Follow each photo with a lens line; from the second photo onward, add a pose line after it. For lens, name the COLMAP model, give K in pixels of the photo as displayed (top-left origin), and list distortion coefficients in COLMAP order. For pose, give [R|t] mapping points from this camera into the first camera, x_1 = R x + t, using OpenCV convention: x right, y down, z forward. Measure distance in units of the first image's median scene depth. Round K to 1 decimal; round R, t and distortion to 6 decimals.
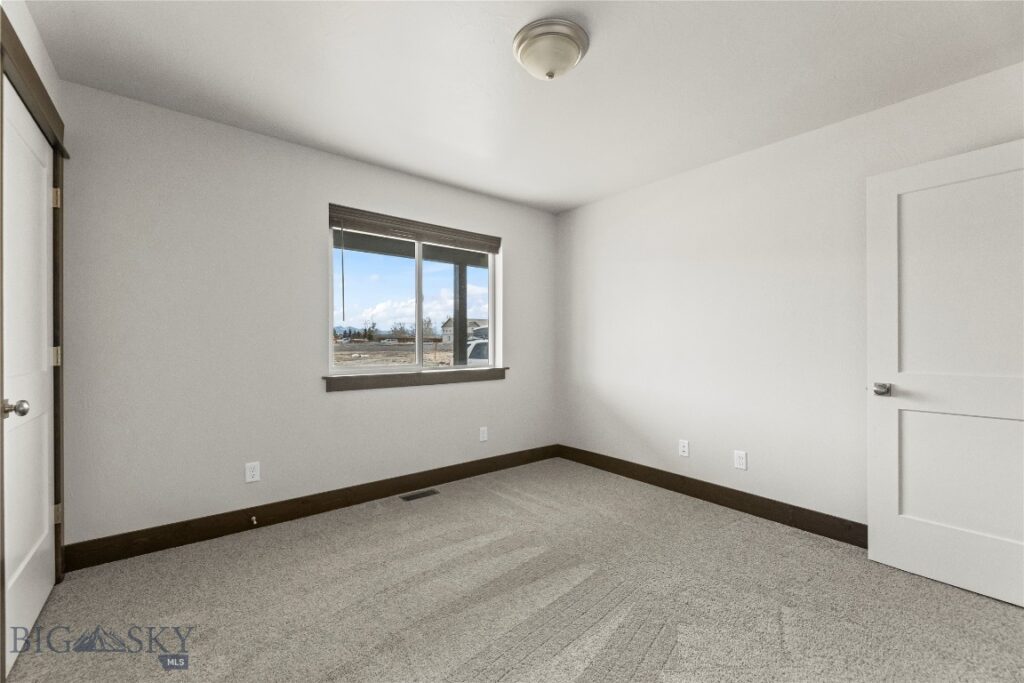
lens RADIAL K [[412.2, 0, 510.0], [0, 412.2, 339.6], [0, 0, 1]] dist [-0.000195, -0.000068]
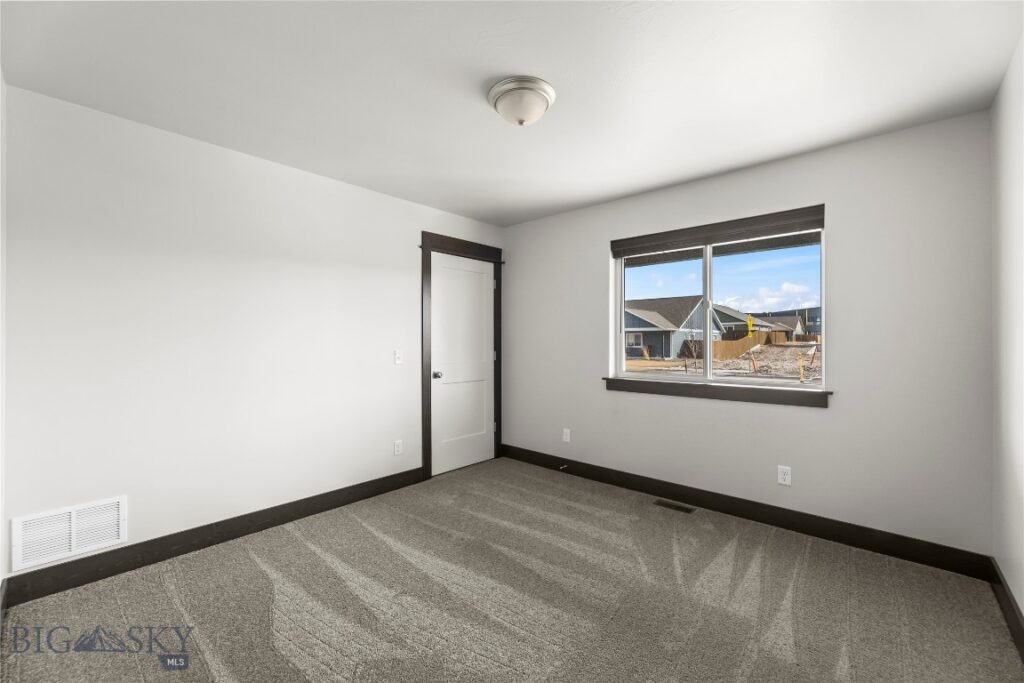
lens RADIAL K [[417.1, 0, 515.2], [0, 417.1, 339.1], [0, 0, 1]] dist [-0.001962, 0.000103]
pose [[0.172437, -0.006892, -0.984996, 0.714905], [0.002866, 0.999975, -0.006496, -0.020732], [0.985016, -0.001703, 0.172452, 0.456093]]
